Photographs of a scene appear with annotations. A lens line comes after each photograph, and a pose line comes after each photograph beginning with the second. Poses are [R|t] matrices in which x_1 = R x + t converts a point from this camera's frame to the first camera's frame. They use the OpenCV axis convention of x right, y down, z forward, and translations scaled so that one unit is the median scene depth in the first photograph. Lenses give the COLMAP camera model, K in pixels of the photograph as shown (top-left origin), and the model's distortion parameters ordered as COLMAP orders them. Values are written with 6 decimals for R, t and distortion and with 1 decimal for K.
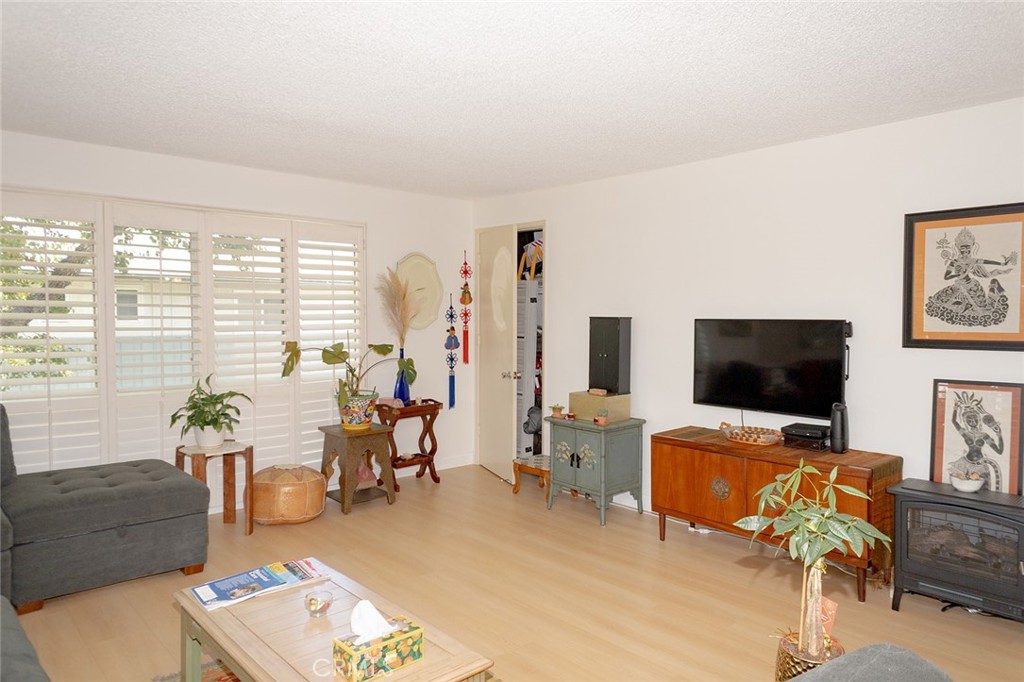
lens RADIAL K [[677.3, 0, 514.1], [0, 677.3, 337.8], [0, 0, 1]] dist [0.019096, -0.005919]
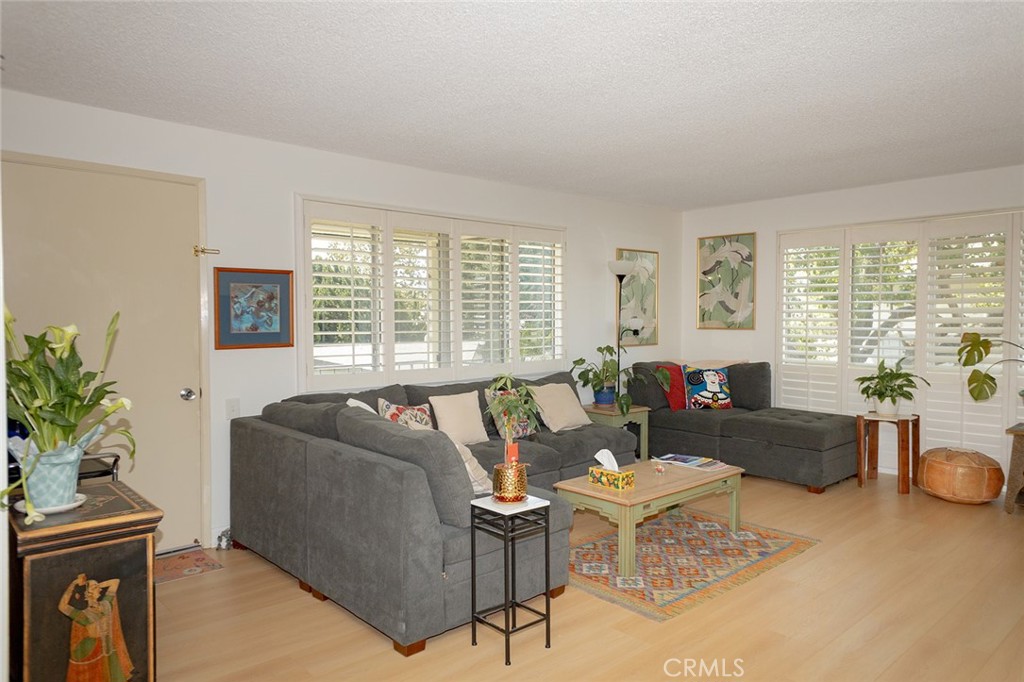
lens RADIAL K [[677.3, 0, 517.2], [0, 677.3, 339.7], [0, 0, 1]] dist [0.019096, -0.005919]
pose [[0.013922, 0.028714, -0.999491, 0.547078], [-0.035308, 0.998978, 0.028208, 0.008365], [0.999279, 0.034897, 0.014922, 0.222824]]
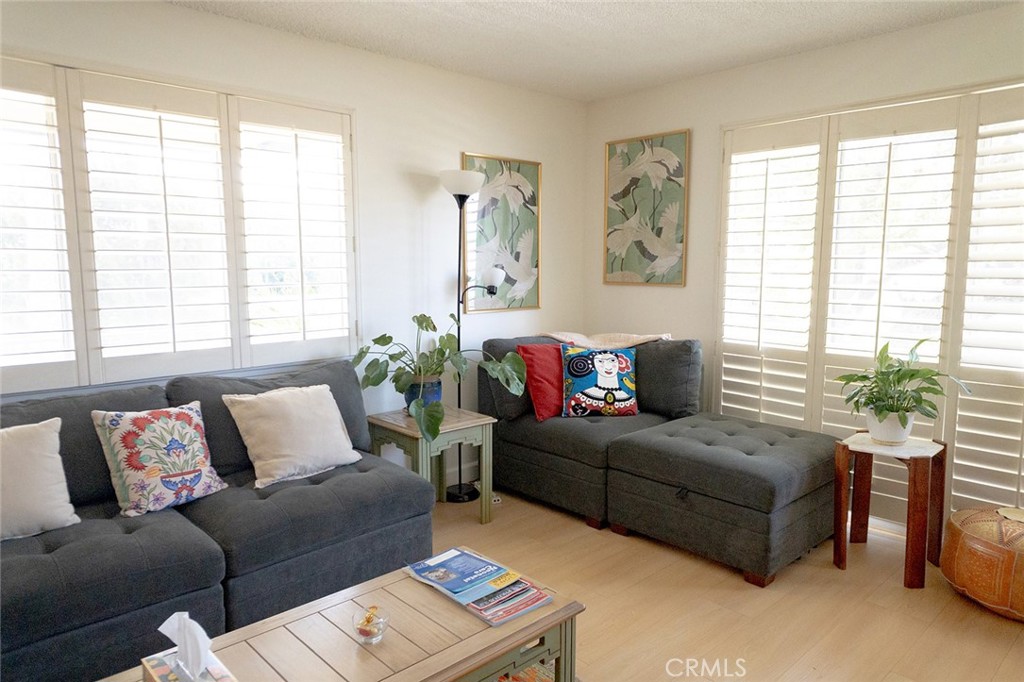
lens RADIAL K [[677.3, 0, 516.1], [0, 677.3, 342.1], [0, 0, 1]] dist [0.019096, -0.005919]
pose [[0.028879, 0.109854, -0.993528, 0.161352], [-0.038750, 0.993319, 0.108704, -0.001989], [0.998832, 0.035359, 0.032943, 0.422810]]
